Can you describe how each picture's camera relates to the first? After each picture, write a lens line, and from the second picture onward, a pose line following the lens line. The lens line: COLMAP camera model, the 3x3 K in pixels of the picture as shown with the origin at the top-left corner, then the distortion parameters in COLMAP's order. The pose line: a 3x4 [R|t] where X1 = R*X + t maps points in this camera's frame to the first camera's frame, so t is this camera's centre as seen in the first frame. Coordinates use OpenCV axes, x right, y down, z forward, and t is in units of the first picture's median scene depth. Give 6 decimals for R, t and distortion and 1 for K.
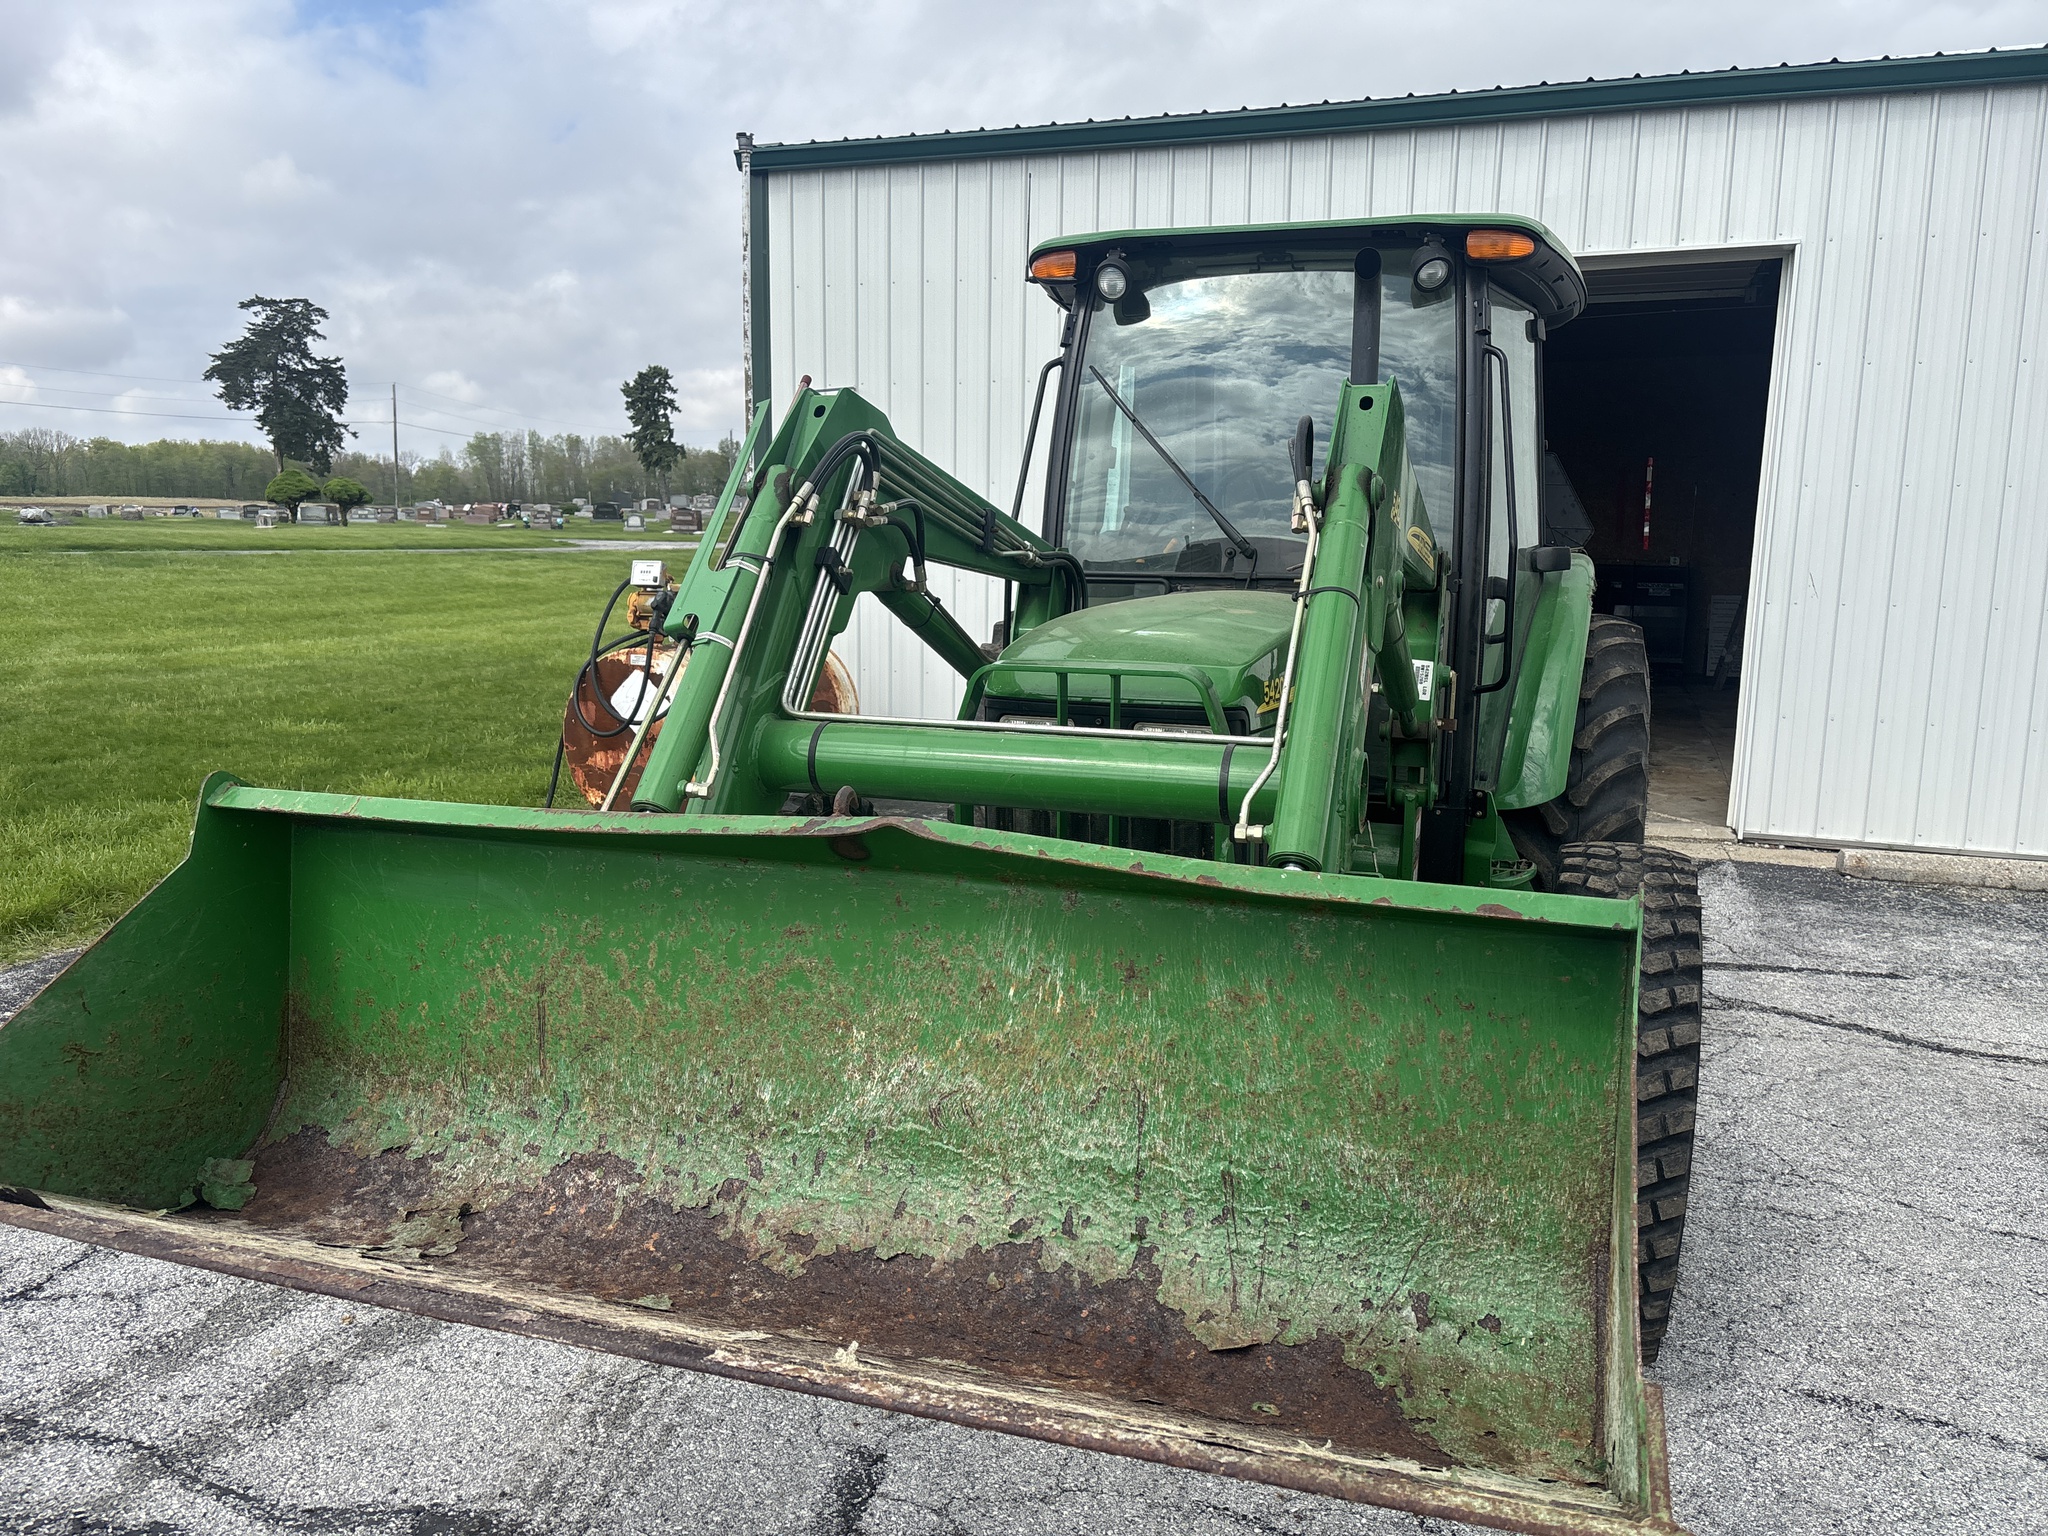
lens RADIAL K [[1508.9, 0, 1032.1], [0, 1508.9, 754.7], [0, 0, 1]] dist [0.070251, -0.092515]
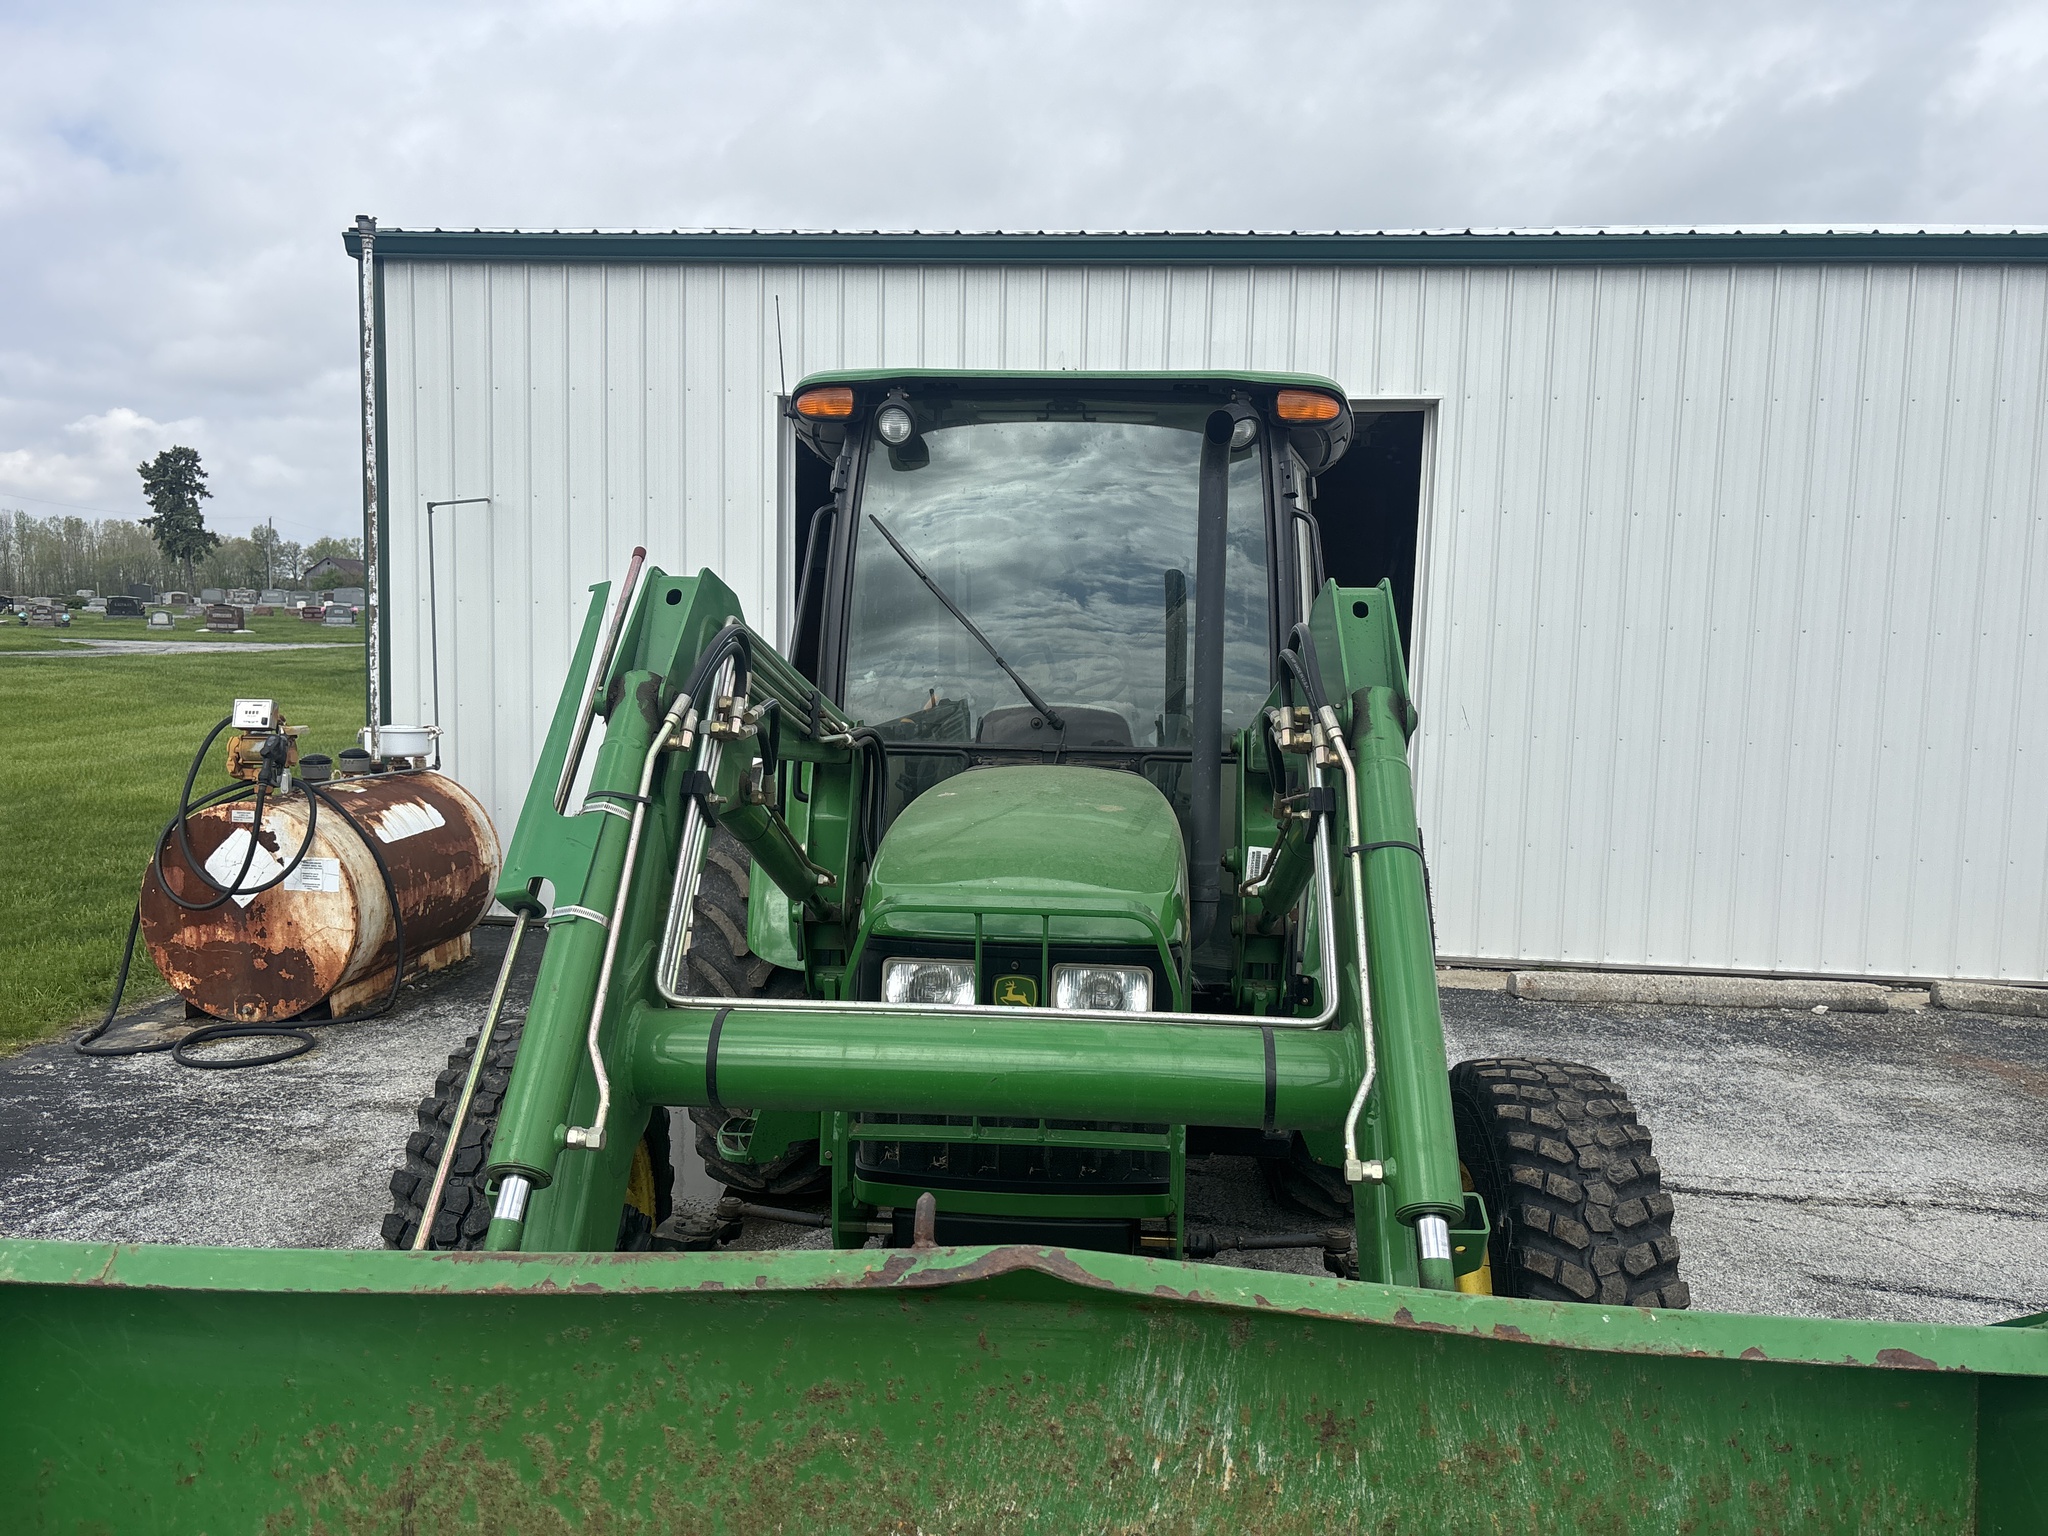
lens RADIAL K [[1523.6, 0, 1024.0], [0, 1523.6, 768.0], [0, 0, 1]] dist [0.036914, -0.025403]
pose [[0.967145, -0.015181, 0.253772, -0.113602], [0.030125, 0.998026, -0.055106, -0.059968], [-0.252435, 0.060941, 0.965693, 0.131196]]
